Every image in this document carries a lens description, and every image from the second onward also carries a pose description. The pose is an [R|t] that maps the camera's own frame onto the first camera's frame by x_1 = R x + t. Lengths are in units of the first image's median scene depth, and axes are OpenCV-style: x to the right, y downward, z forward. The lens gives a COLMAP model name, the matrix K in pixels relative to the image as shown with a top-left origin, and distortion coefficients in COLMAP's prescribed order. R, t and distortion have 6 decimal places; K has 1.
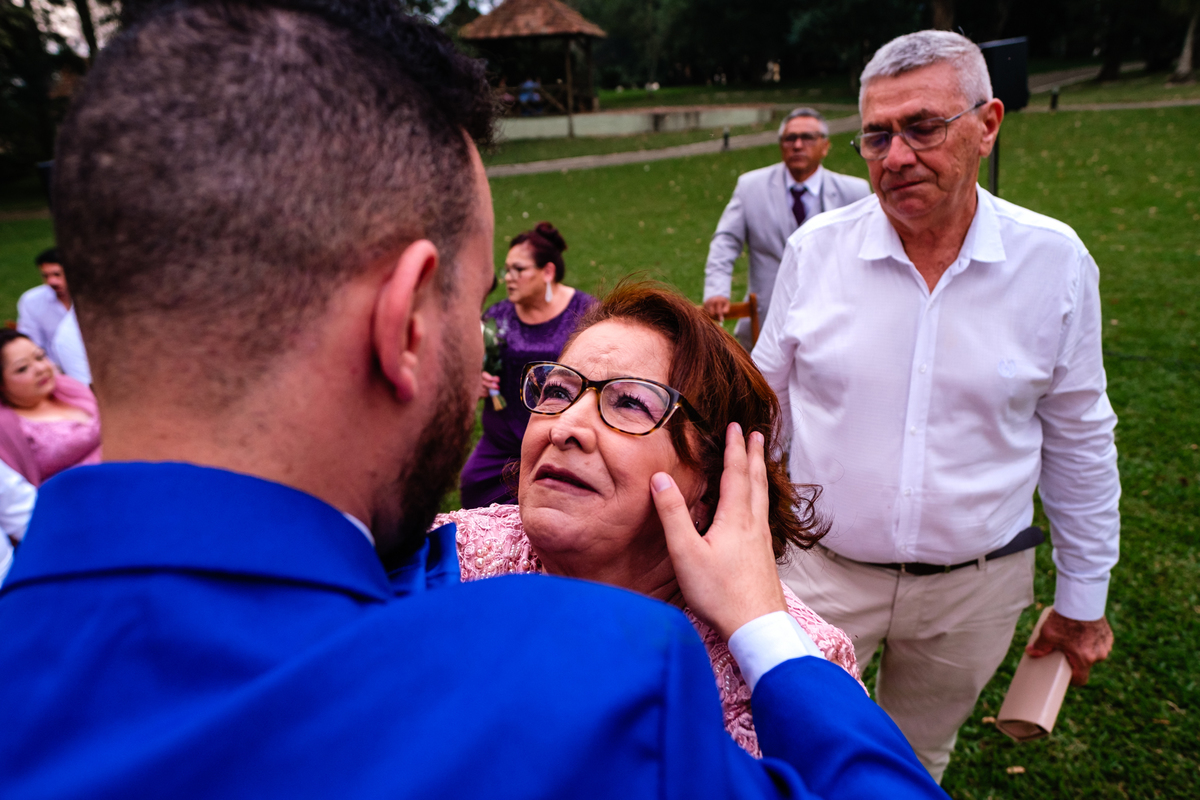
lens RADIAL K [[835.8, 0, 596.6], [0, 835.8, 398.2], [0, 0, 1]] dist [-0.005105, 0.005059]
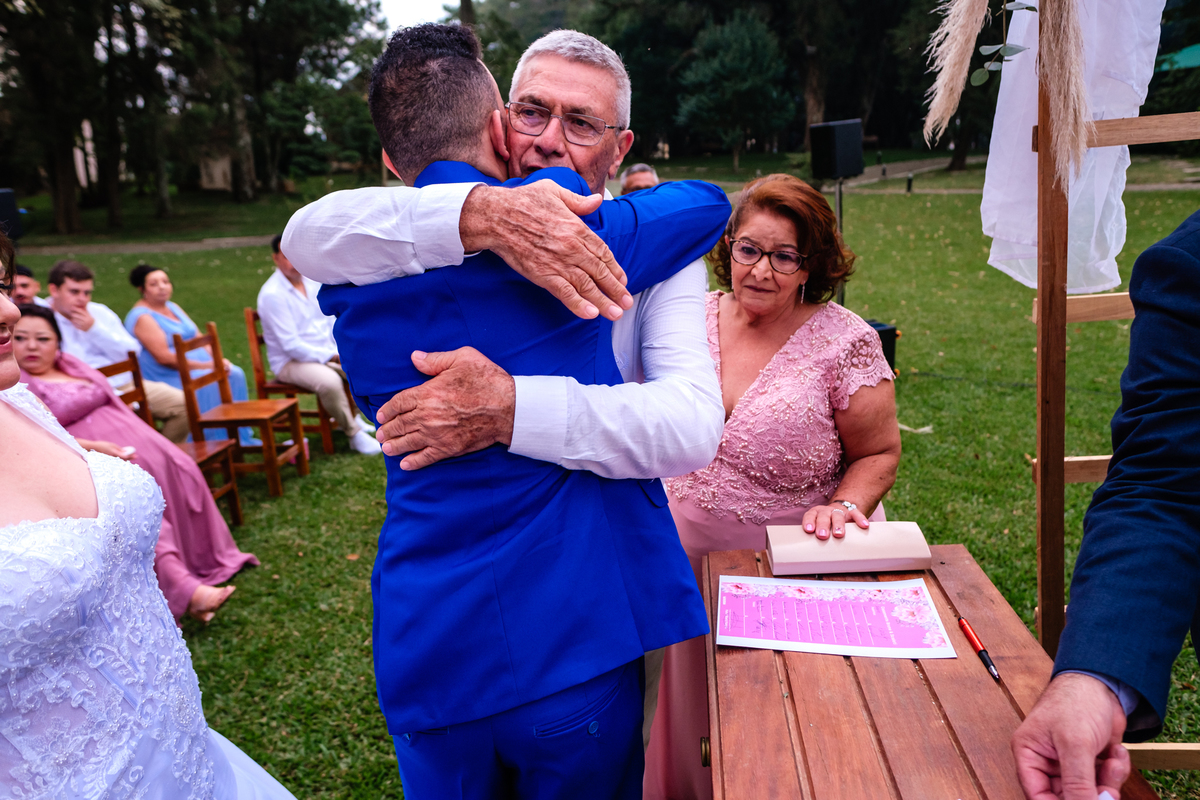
lens RADIAL K [[835.8, 0, 602.5], [0, 835.8, 400.8], [0, 0, 1]] dist [-0.005105, 0.005059]
pose [[0.991277, 0.005632, 0.131673, -0.025723], [0.004486, 0.997066, -0.076421, 0.079597], [-0.131717, 0.076345, 0.988343, -0.144172]]
